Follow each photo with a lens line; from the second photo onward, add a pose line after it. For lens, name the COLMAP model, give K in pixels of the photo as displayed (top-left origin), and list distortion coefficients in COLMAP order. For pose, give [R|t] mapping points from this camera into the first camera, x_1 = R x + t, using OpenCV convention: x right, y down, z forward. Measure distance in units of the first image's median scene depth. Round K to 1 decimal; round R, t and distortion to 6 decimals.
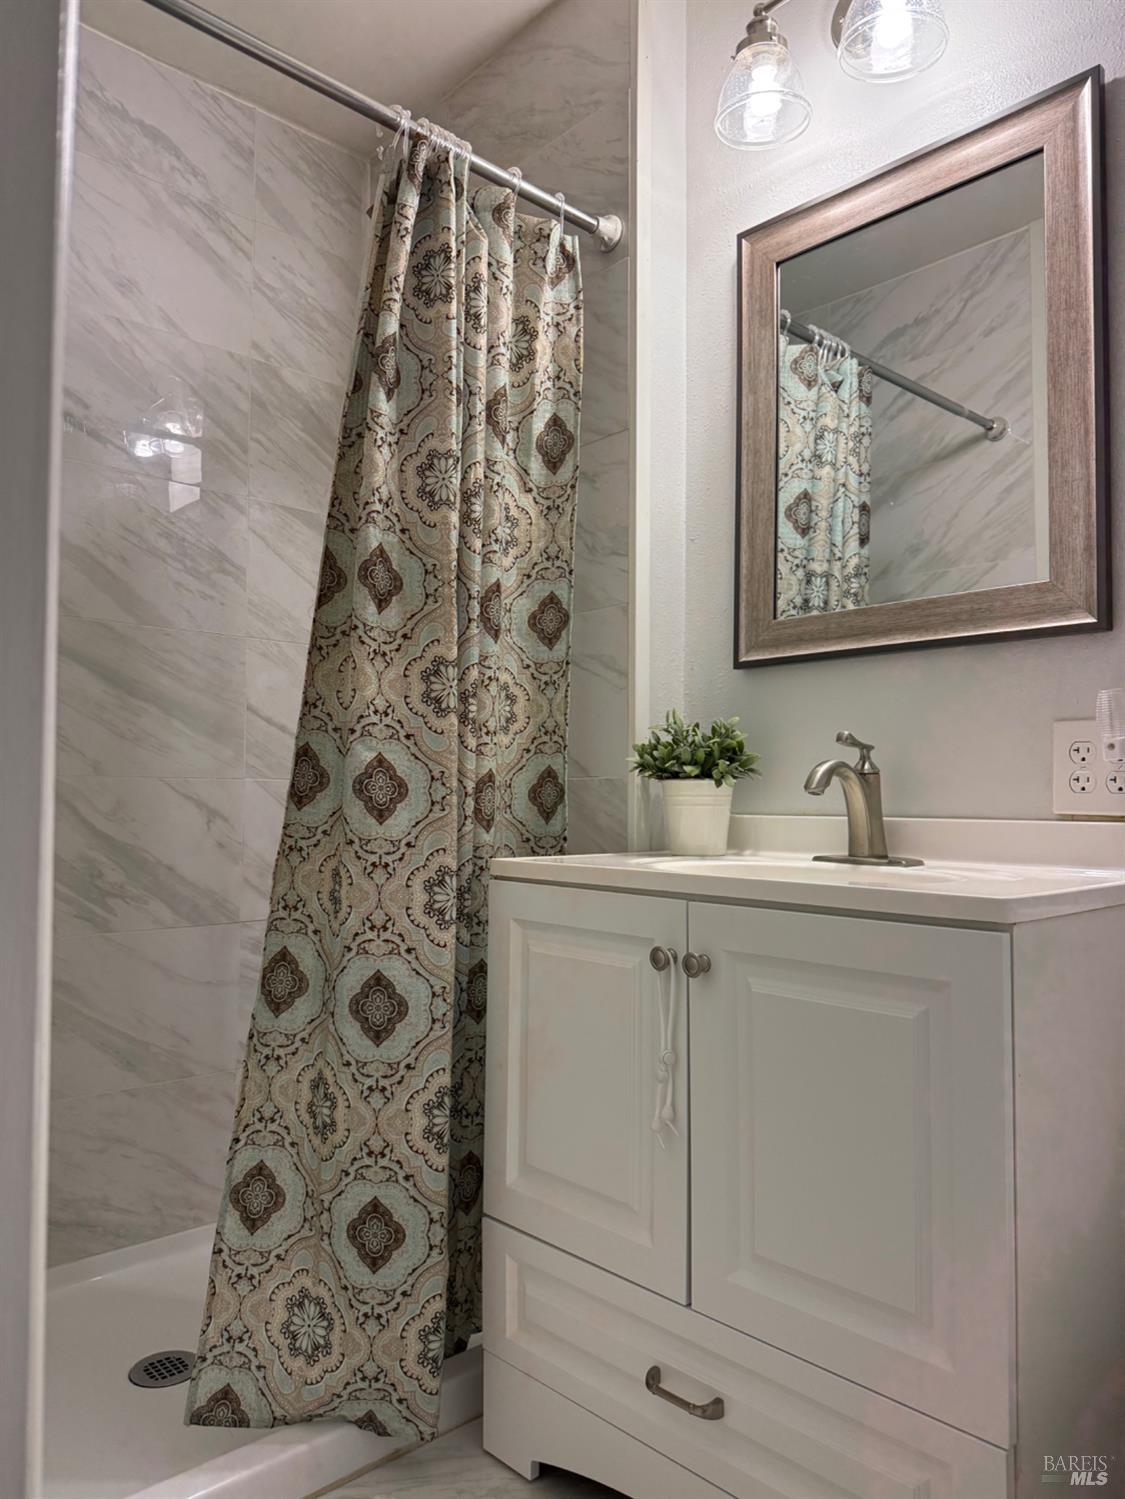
lens RADIAL K [[1056.6, 0, 557.5], [0, 1056.6, 755.6], [0, 0, 1]] dist [0.122912, -0.219565]
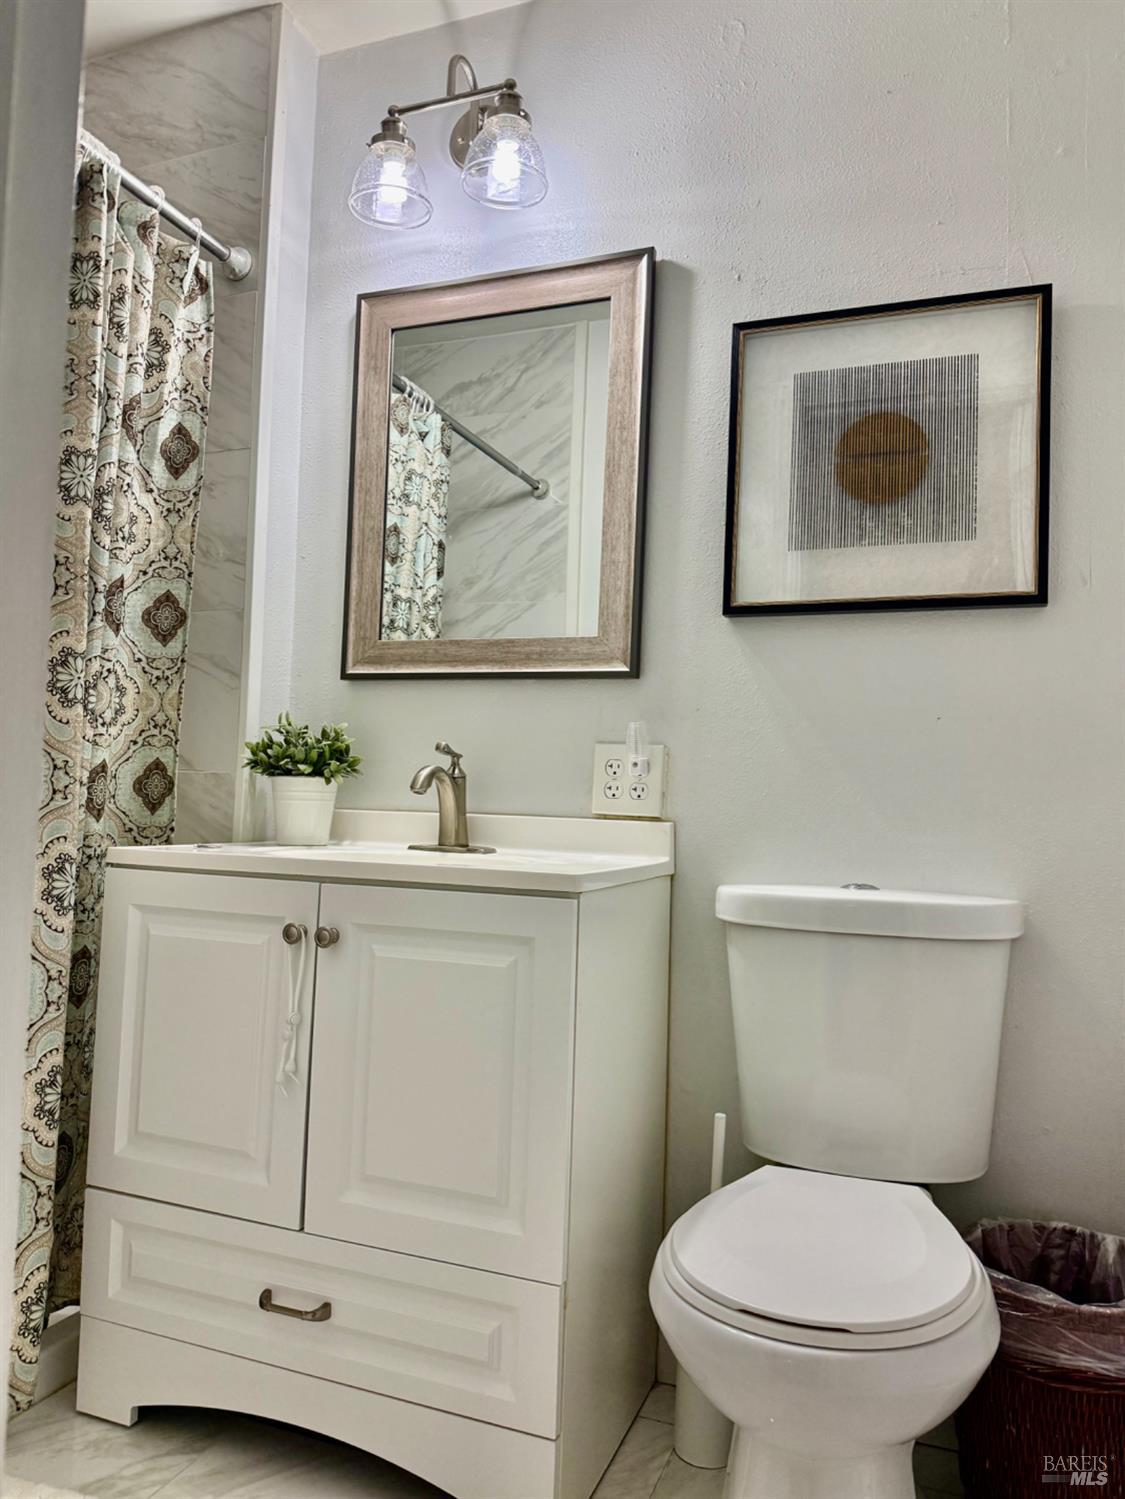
lens RADIAL K [[1056.6, 0, 557.5], [0, 1056.6, 755.6], [0, 0, 1]] dist [0.122912, -0.219565]
pose [[0.901148, 0.046144, 0.431049, -0.112071], [-0.047536, 0.998841, -0.007549, -0.003900], [-0.430898, -0.013688, 0.902297, -0.119794]]
